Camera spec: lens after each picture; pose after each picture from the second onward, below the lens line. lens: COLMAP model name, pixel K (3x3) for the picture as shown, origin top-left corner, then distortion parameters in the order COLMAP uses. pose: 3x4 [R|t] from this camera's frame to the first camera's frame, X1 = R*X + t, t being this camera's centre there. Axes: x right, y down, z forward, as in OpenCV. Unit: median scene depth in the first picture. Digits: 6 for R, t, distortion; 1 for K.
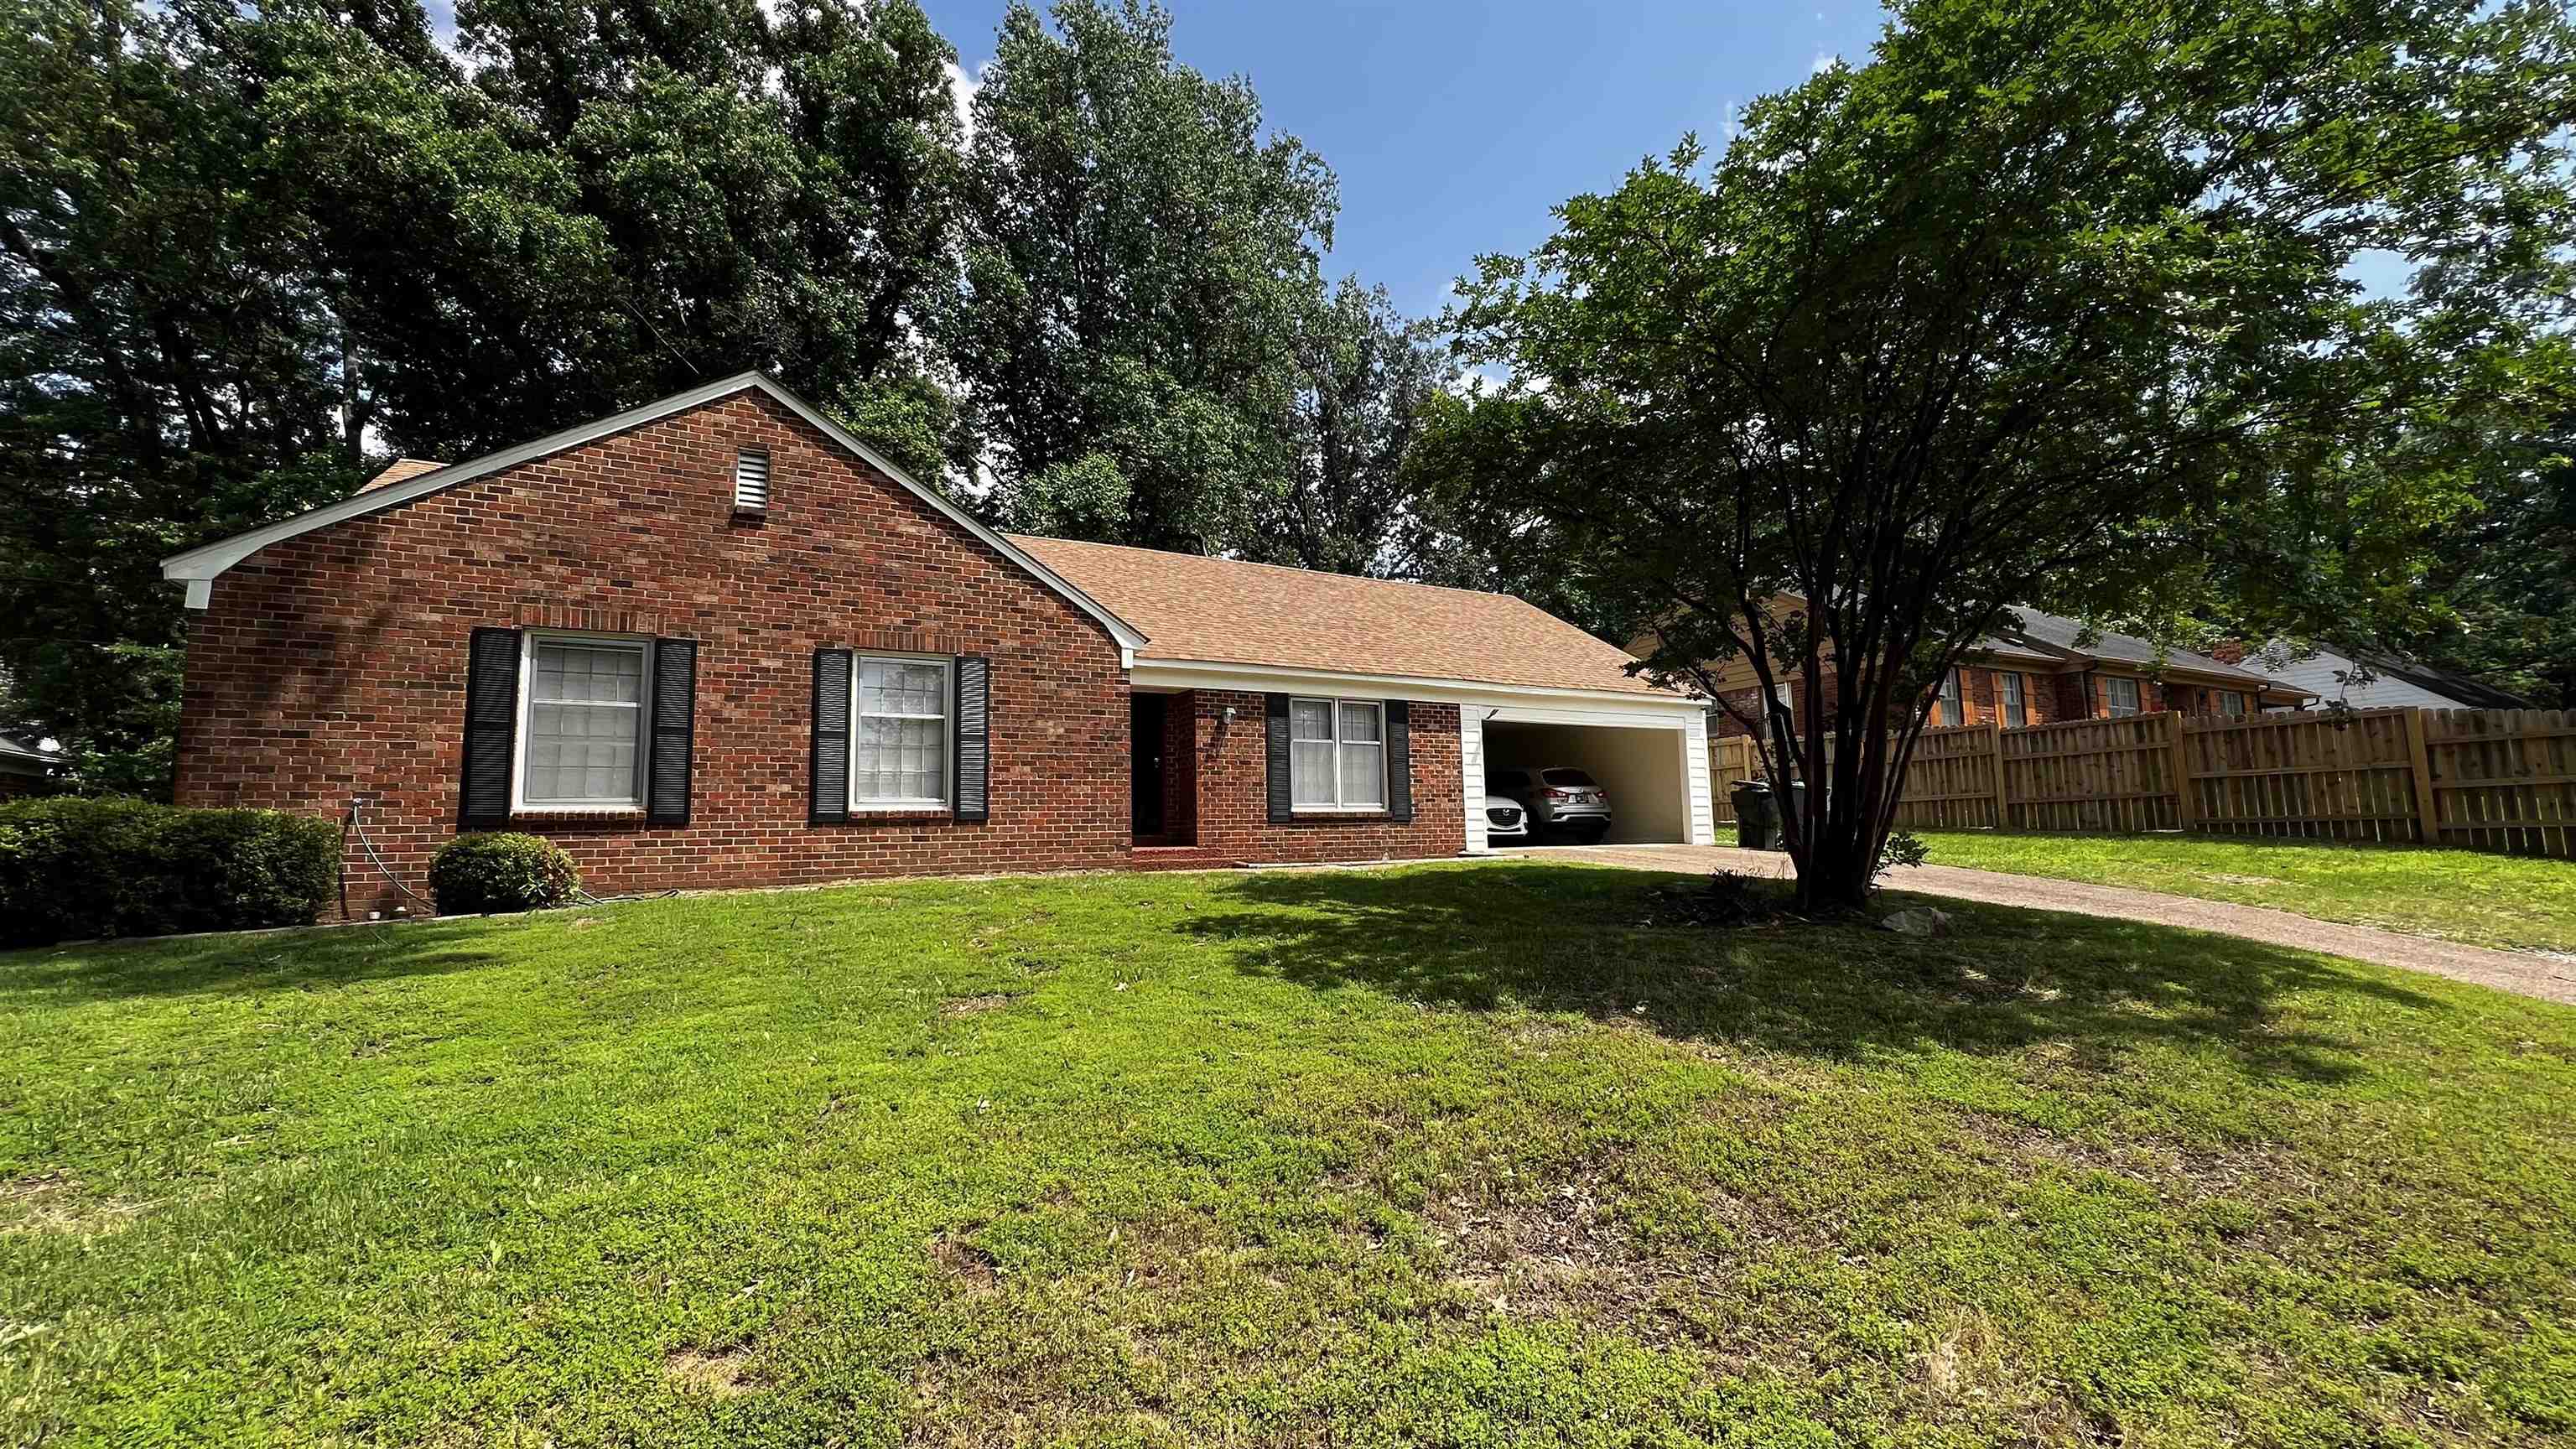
lens RADIAL K [[1034.9, 0, 1286.9], [0, 1034.9, 730.5], [0, 0, 1]] dist [-0.001256, -0.000181]
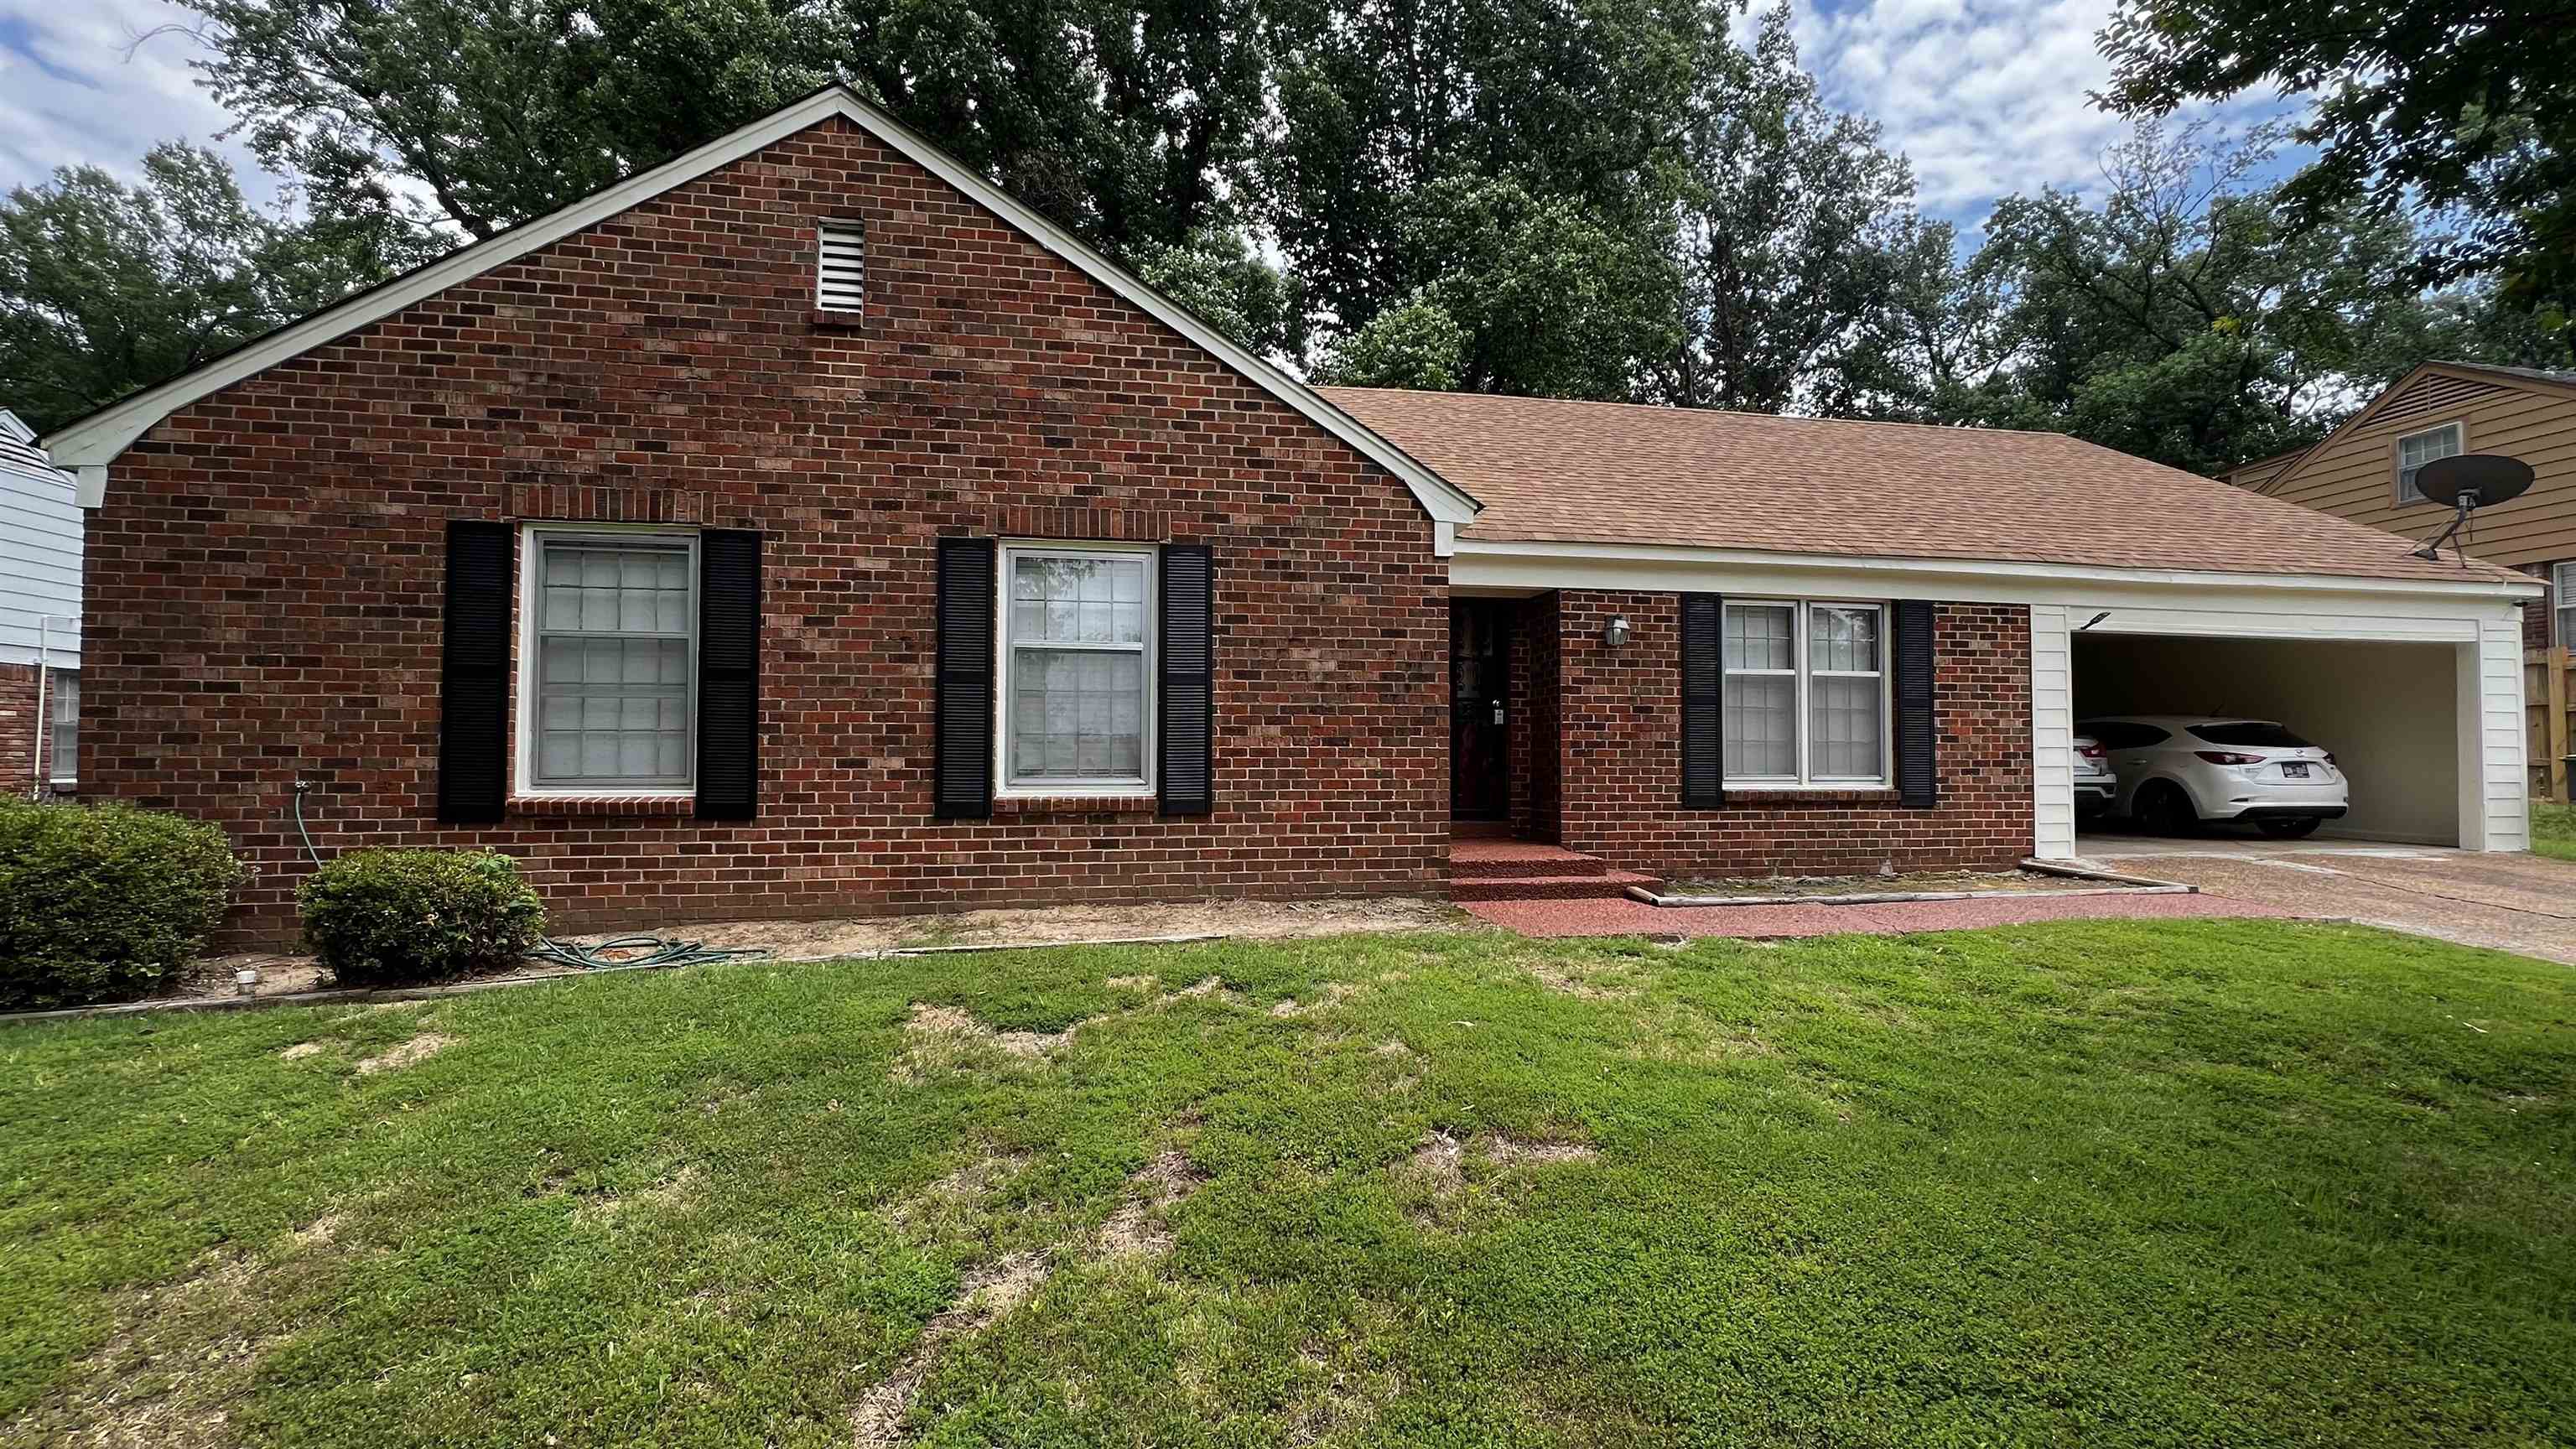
lens RADIAL K [[1034.9, 0, 1286.9], [0, 1034.9, 730.5], [0, 0, 1]] dist [-0.001256, -0.000181]
pose [[0.944268, 0.018456, -0.328660, -0.049871], [0.011131, 0.996066, 0.087914, -0.016221], [0.328990, -0.086672, 0.940348, 0.465894]]
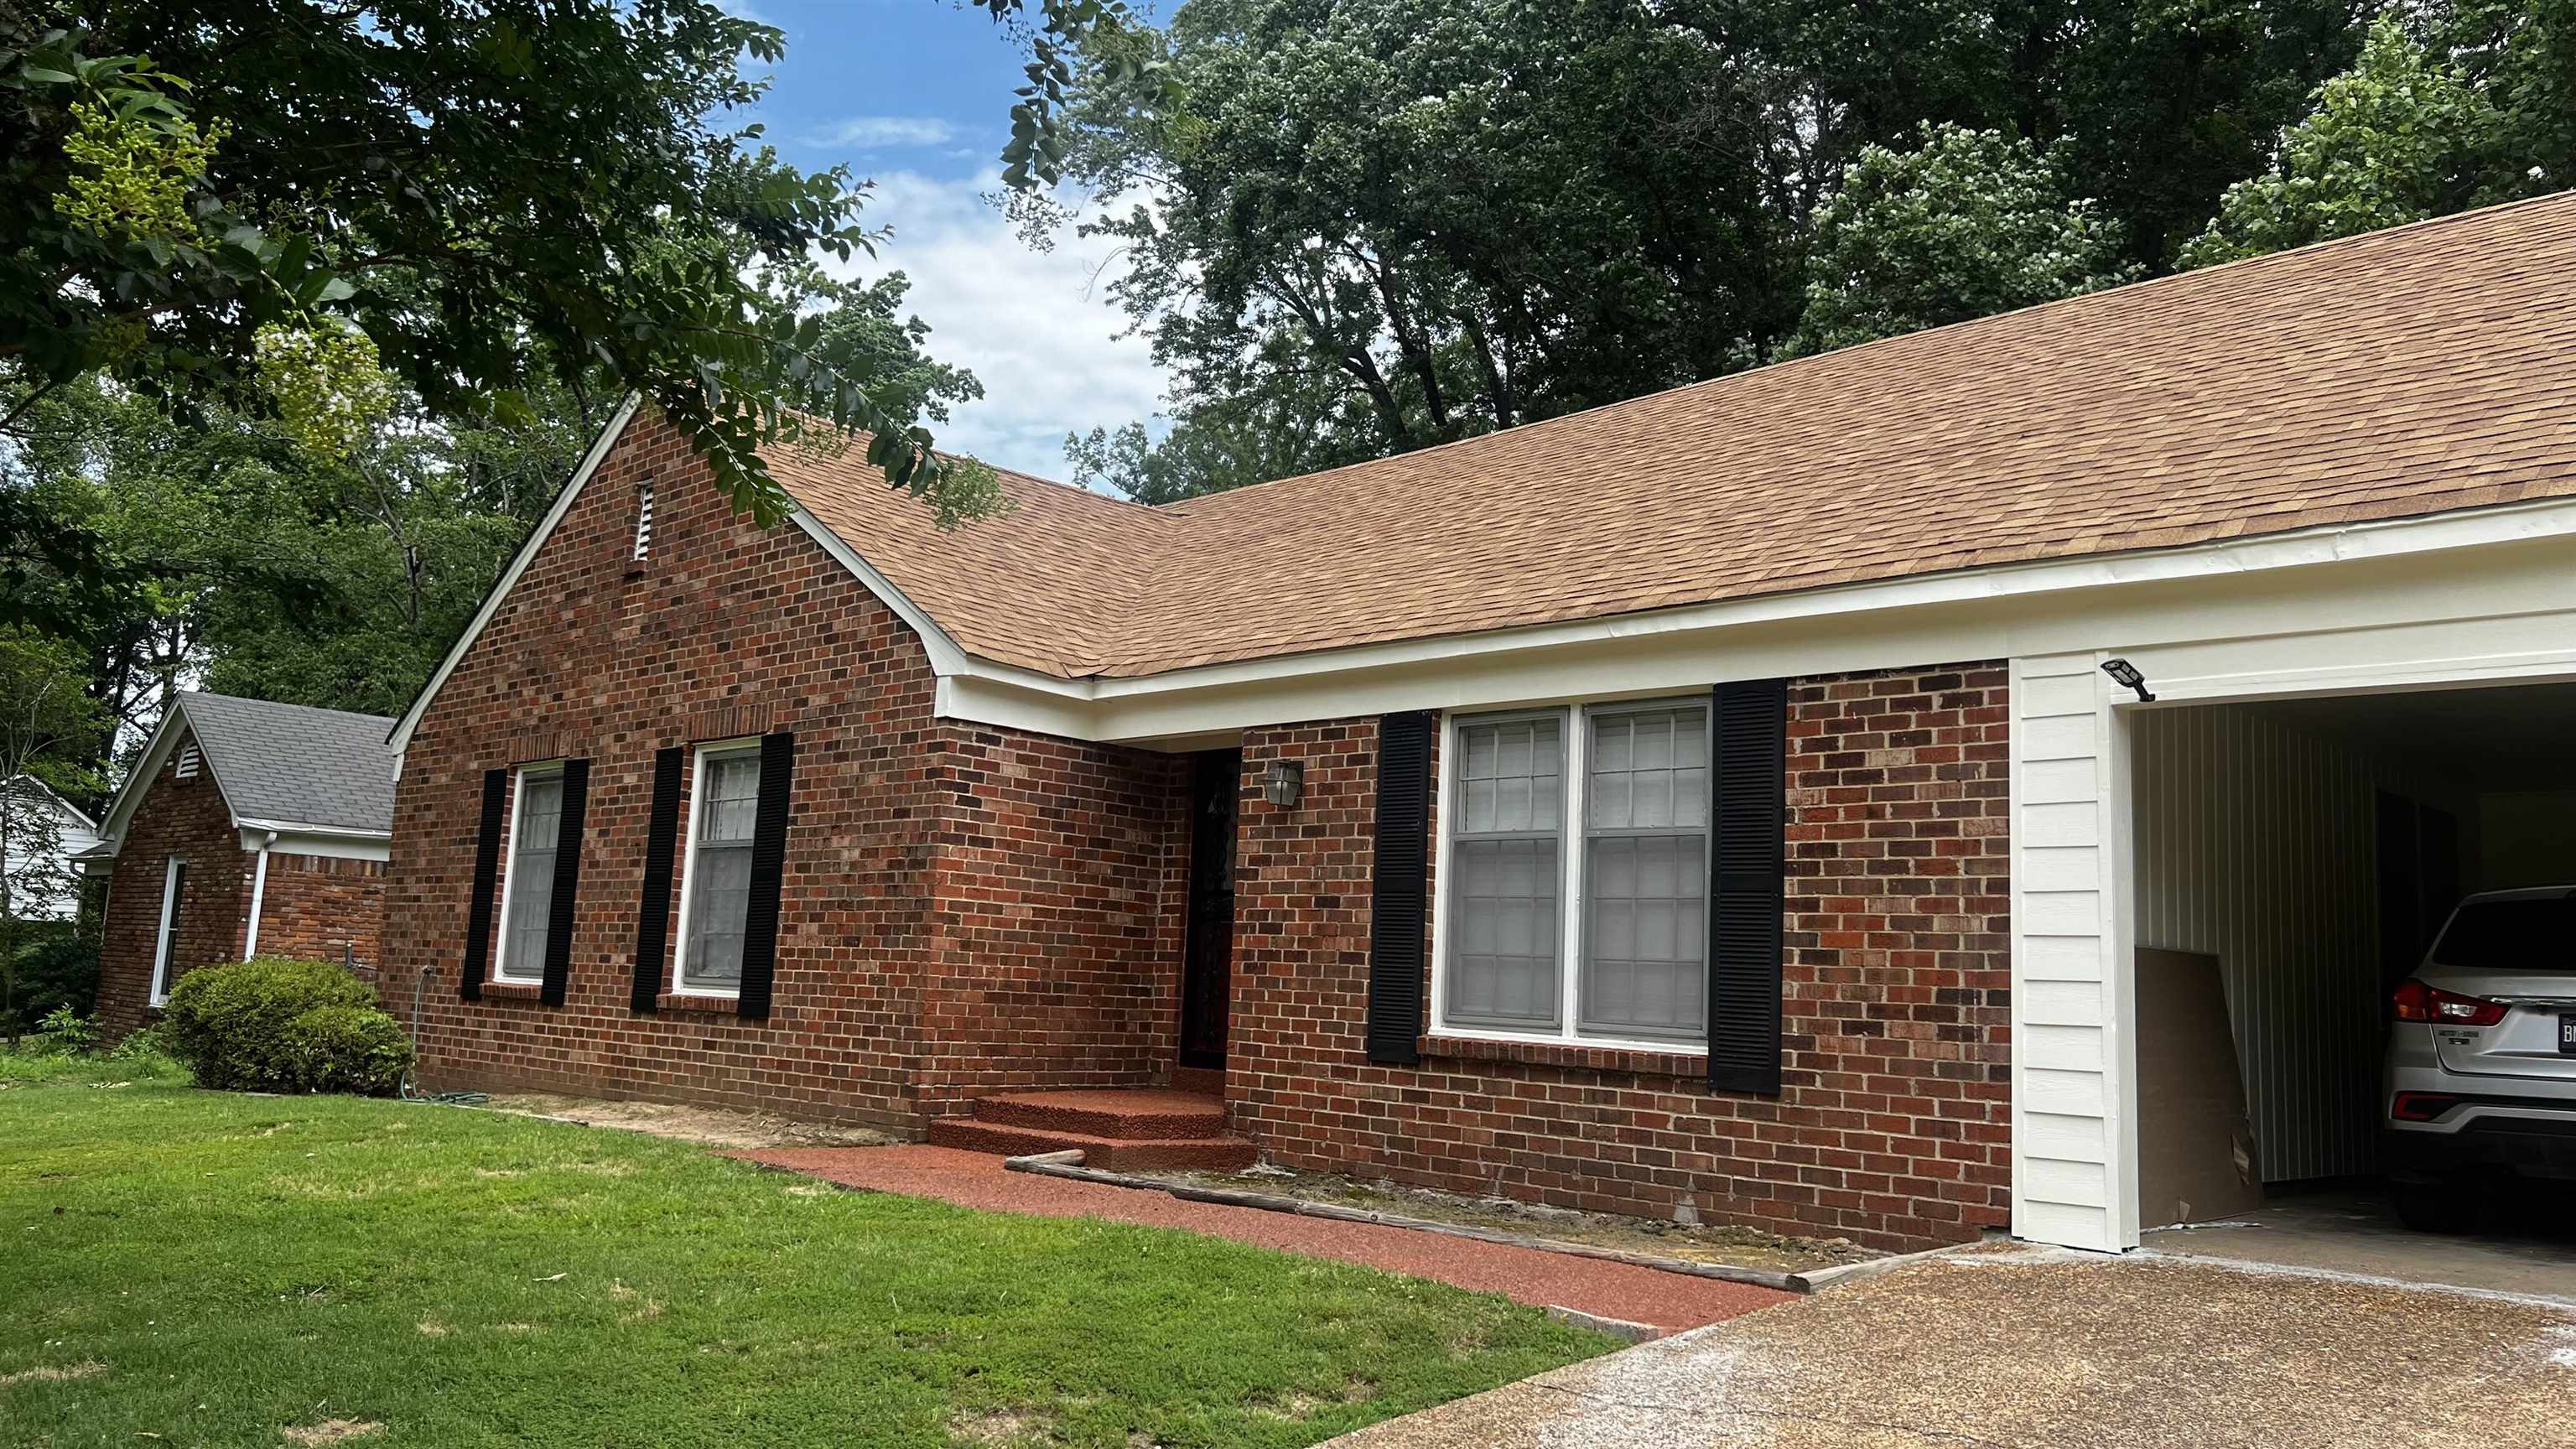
lens RADIAL K [[1926.1, 0, 1288.0], [0, 1926.1, 724.5], [0, 0, 1]] dist [0.137134, -0.302932]
pose [[0.280216, -0.096256, -0.955099, 0.860203], [0.054214, 0.994959, -0.084368, 0.032737], [0.958405, -0.028139, 0.284022, 1.016931]]
